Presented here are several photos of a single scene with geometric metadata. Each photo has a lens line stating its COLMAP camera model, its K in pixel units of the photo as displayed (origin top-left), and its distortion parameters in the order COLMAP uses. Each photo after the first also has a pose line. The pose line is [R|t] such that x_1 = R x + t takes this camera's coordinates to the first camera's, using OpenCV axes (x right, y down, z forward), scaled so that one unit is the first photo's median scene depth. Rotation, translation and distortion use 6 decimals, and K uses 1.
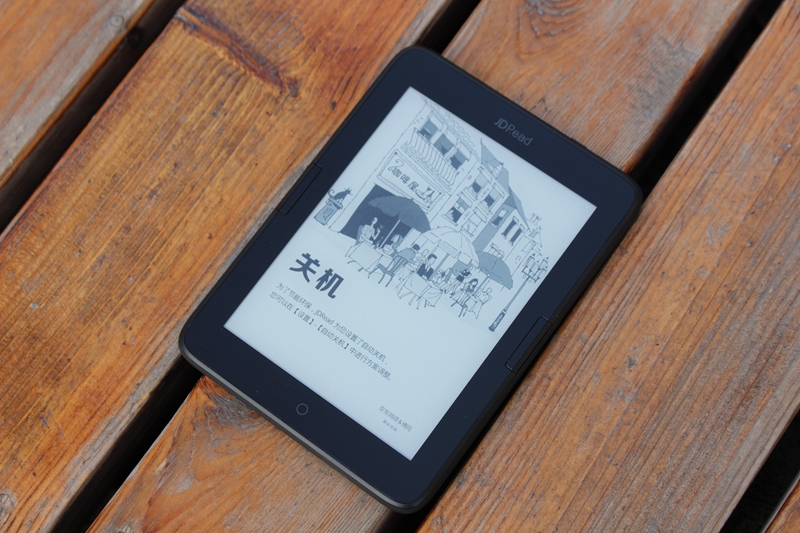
lens RADIAL K [[1715.7, 0, 400.3], [0, 1715.7, 264.4], [0, 0, 1]] dist [0.074511, 0.000000]
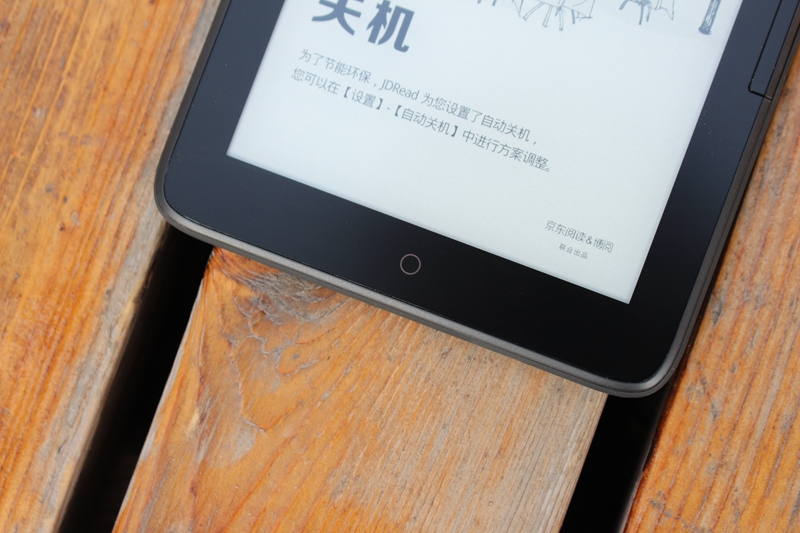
lens RADIAL K [[1640.1, 0, 403.0], [0, 1640.1, 261.6], [0, 0, 1]] dist [-0.005996, 0.000000]
pose [[0.962347, -0.271570, 0.011768, -0.064433], [0.262770, 0.940500, 0.215434, -0.030237], [-0.069573, -0.204230, 0.976447, 0.478725]]
